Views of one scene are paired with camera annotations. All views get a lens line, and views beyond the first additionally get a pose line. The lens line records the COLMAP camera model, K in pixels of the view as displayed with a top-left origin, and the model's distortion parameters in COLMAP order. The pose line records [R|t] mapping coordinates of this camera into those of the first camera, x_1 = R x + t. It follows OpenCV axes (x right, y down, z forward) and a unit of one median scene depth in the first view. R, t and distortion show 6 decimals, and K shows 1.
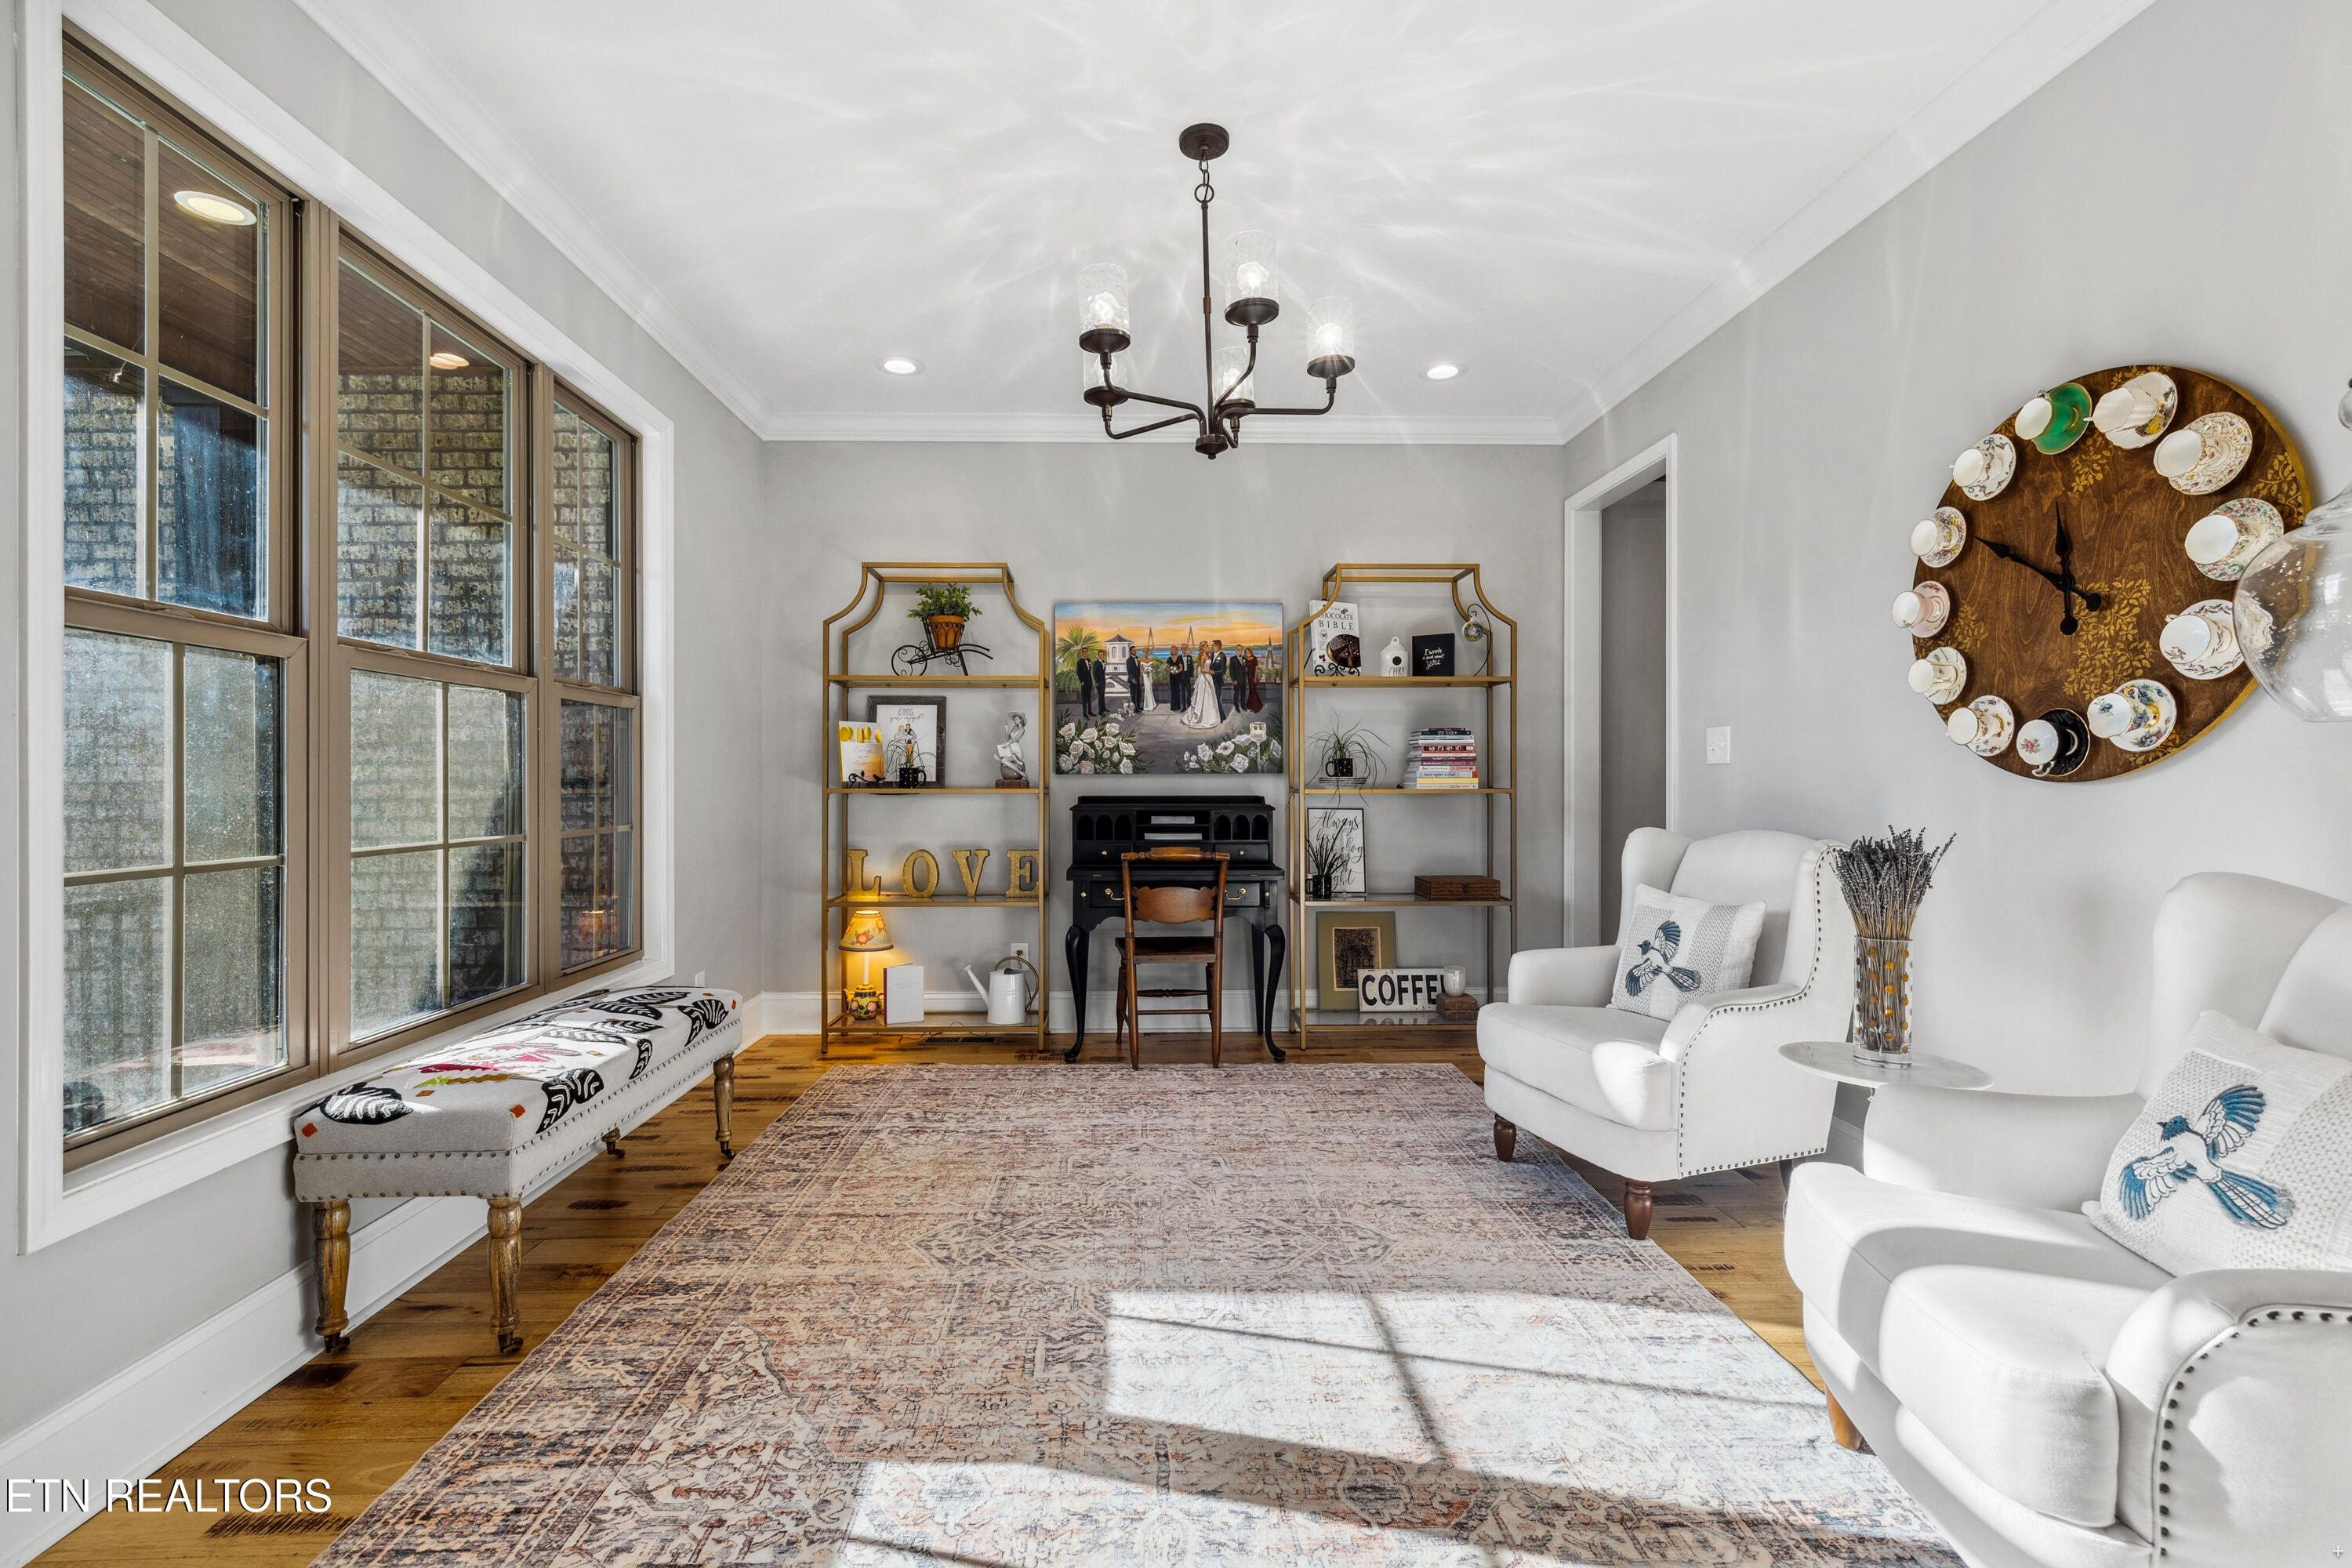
lens RADIAL K [[998.4, 0, 1159.7], [0, 998.4, 785.9], [0, 0, 1]] dist [0.003633, 0.000718]
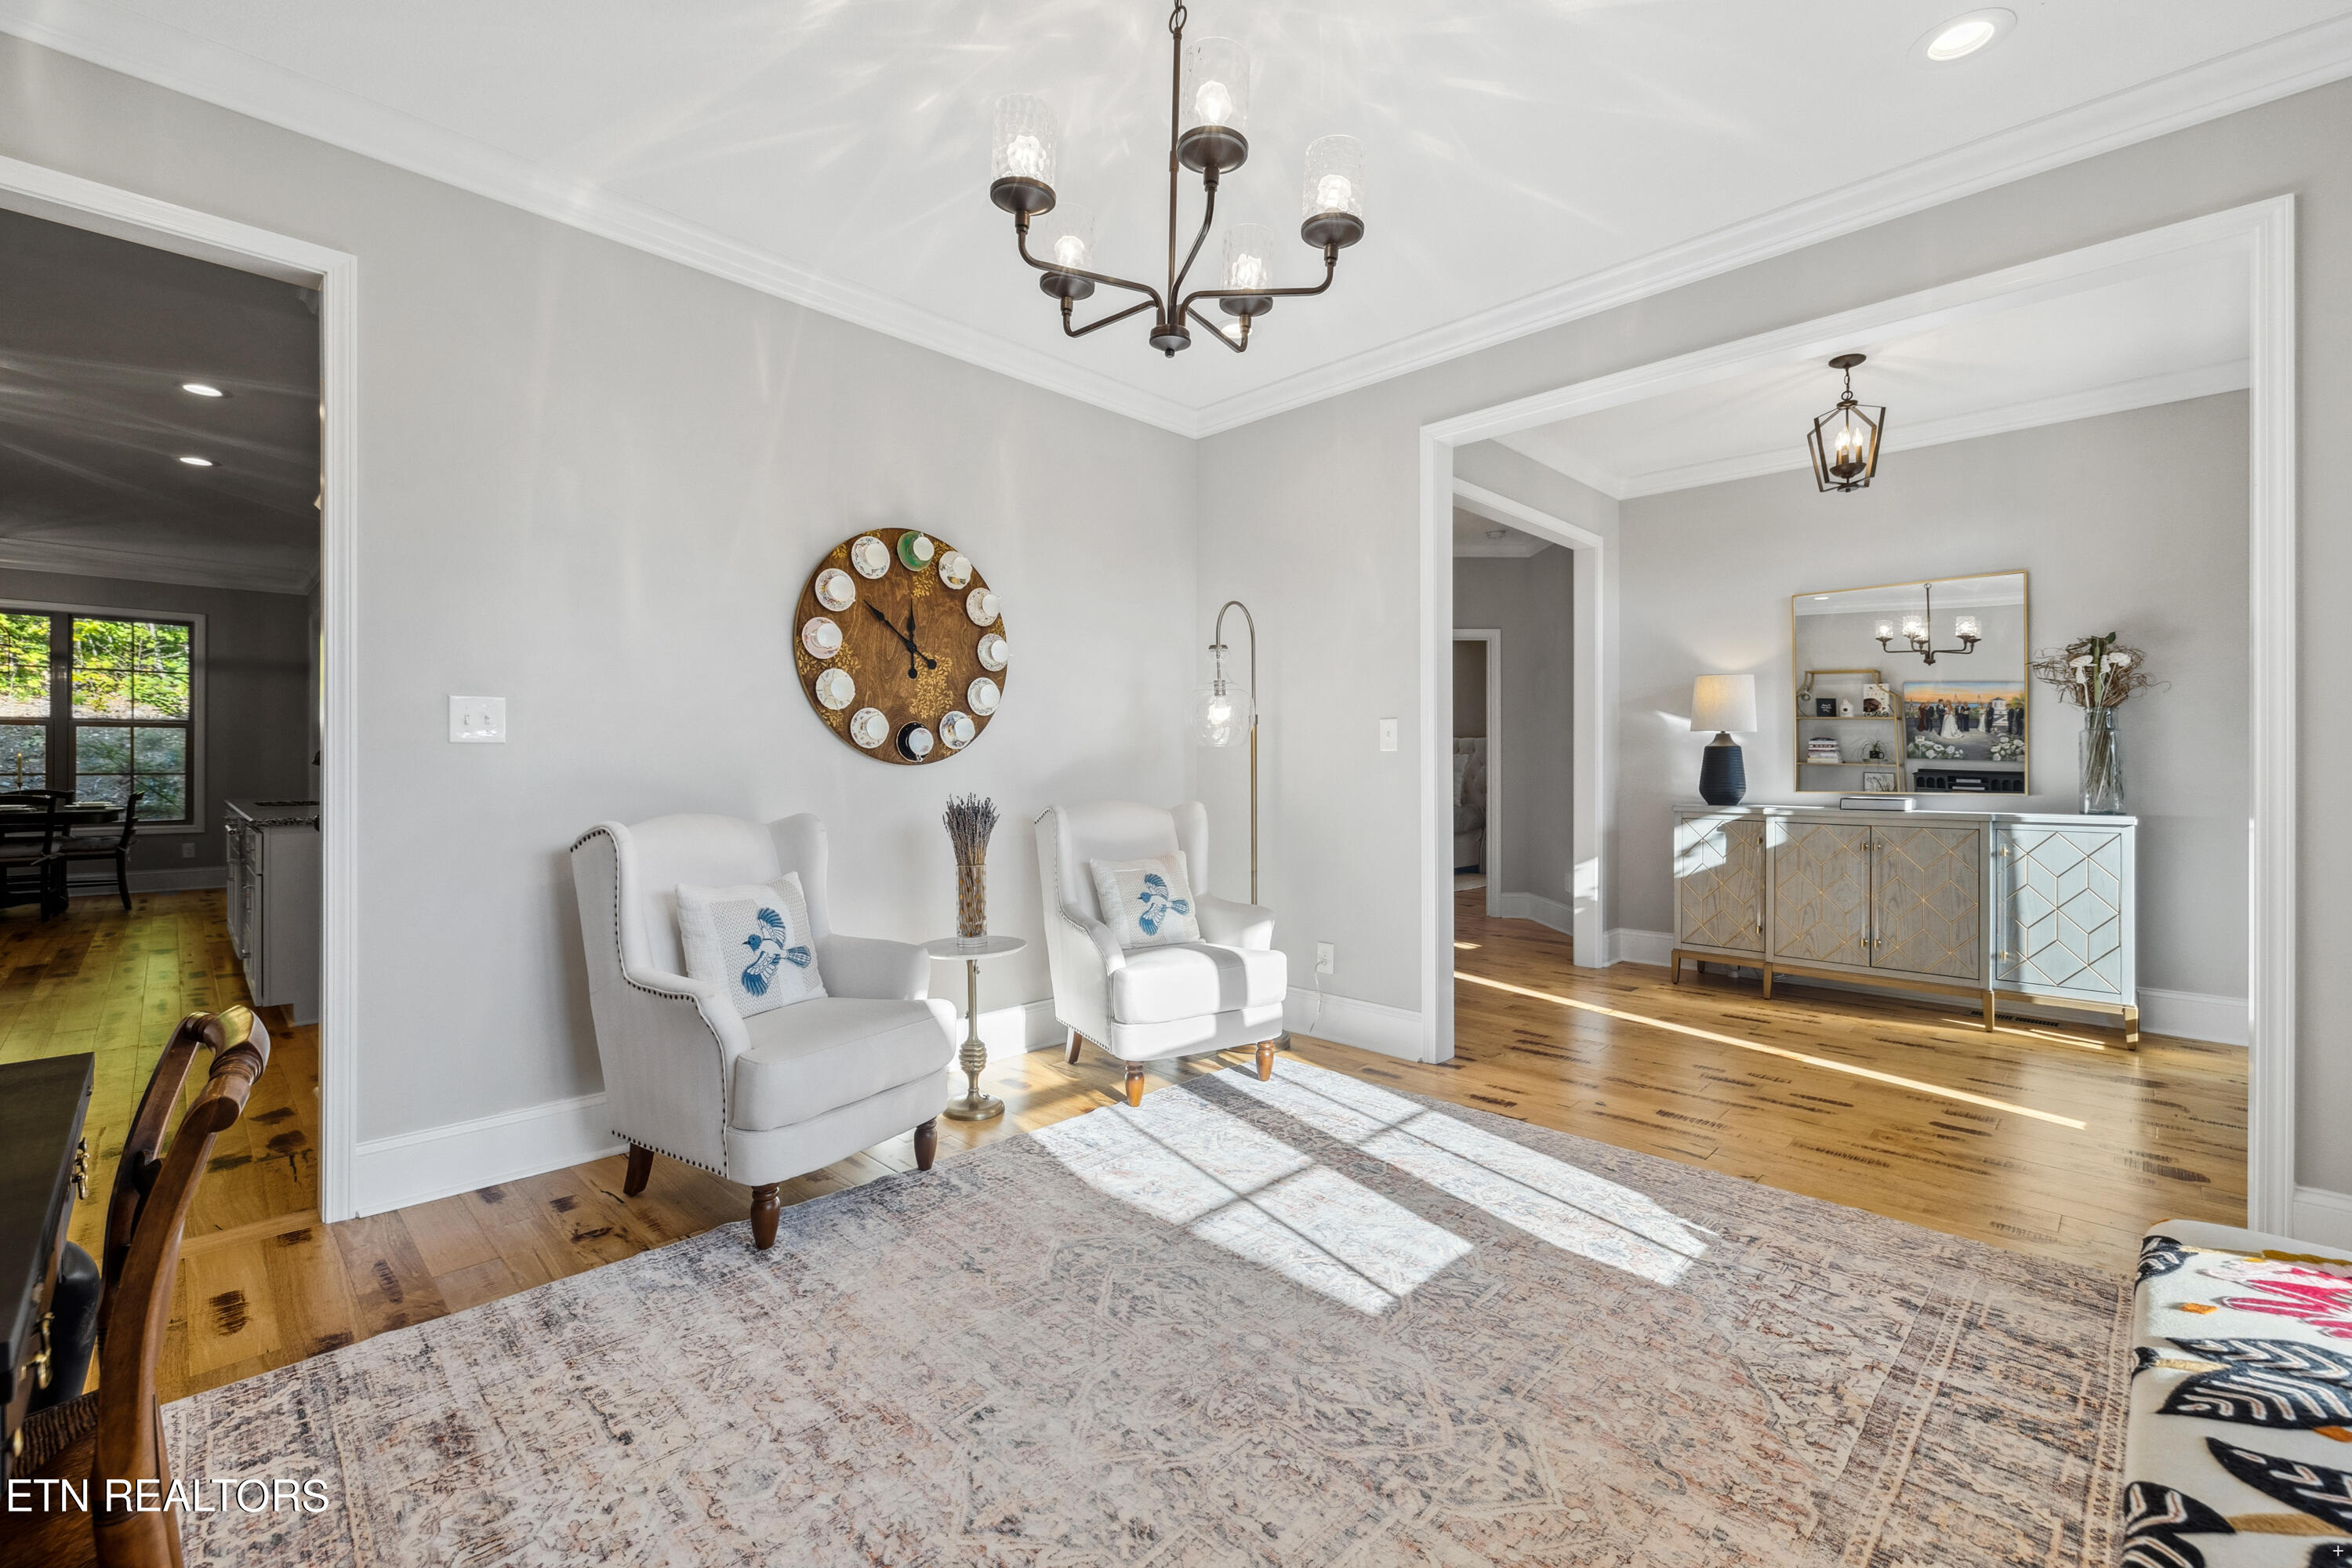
lens RADIAL K [[998.4, 0, 1156.2], [0, 998.4, 764.3], [0, 0, 1]] dist [0.003633, 0.000718]
pose [[-0.674082, -0.002158, 0.738653, -0.626139], [0.000201, 0.999995, 0.003105, -0.010543], [-0.738656, 0.002242, -0.674078, 1.845984]]
